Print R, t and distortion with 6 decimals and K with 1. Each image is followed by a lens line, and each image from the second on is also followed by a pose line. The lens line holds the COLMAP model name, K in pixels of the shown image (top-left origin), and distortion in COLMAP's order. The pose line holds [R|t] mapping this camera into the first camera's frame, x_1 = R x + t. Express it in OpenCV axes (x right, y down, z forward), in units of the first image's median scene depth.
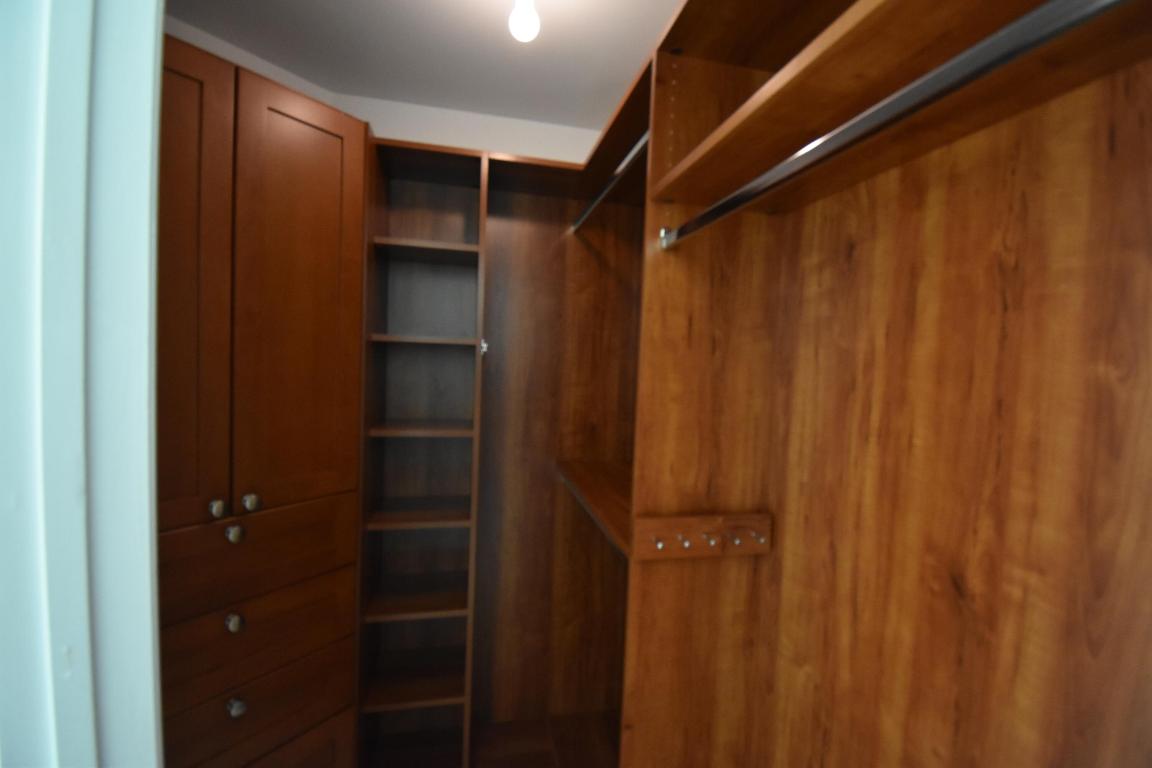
lens RADIAL K [[504.0, 0, 580.4], [0, 504.0, 383.8], [0, 0, 1]] dist [0.015518, -0.017863]
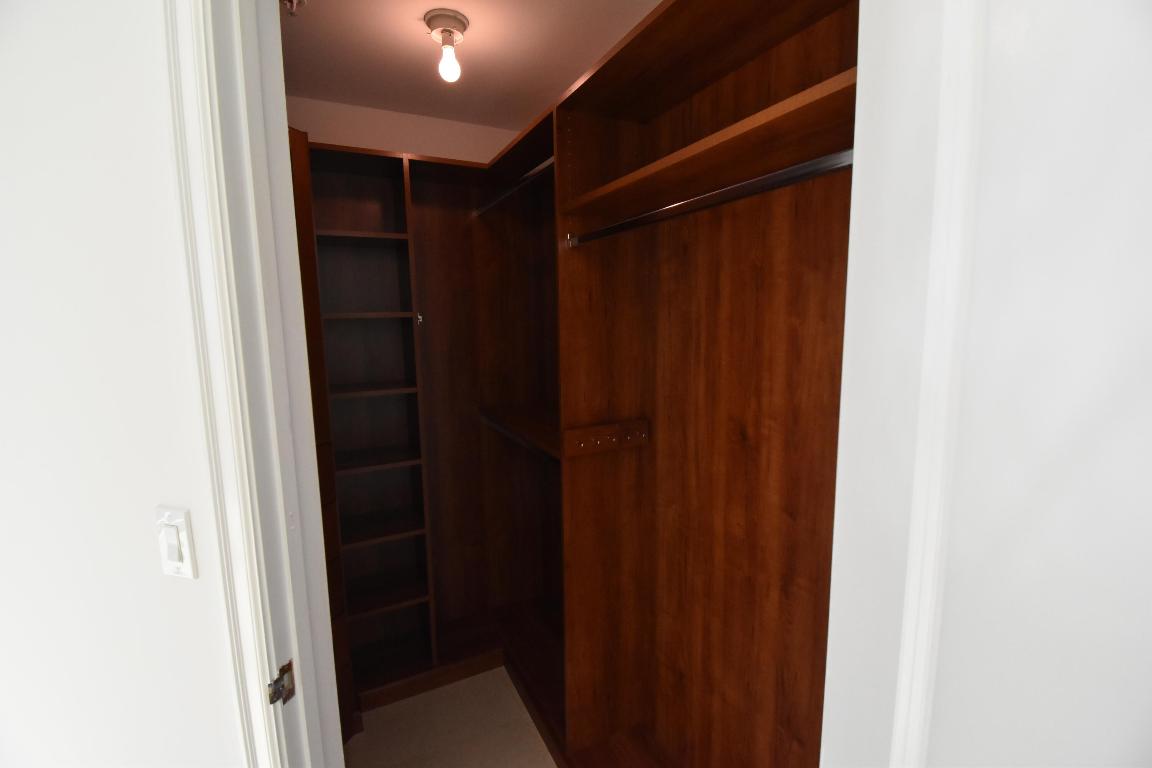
lens RADIAL K [[502.6, 0, 580.2], [0, 502.6, 381.5], [0, 0, 1]] dist [0.017168, -0.018034]
pose [[0.964914, -0.090043, 0.246646, -0.216157], [0.068008, 0.993011, 0.096462, -0.020972], [-0.253608, -0.076304, 0.964293, -0.476602]]
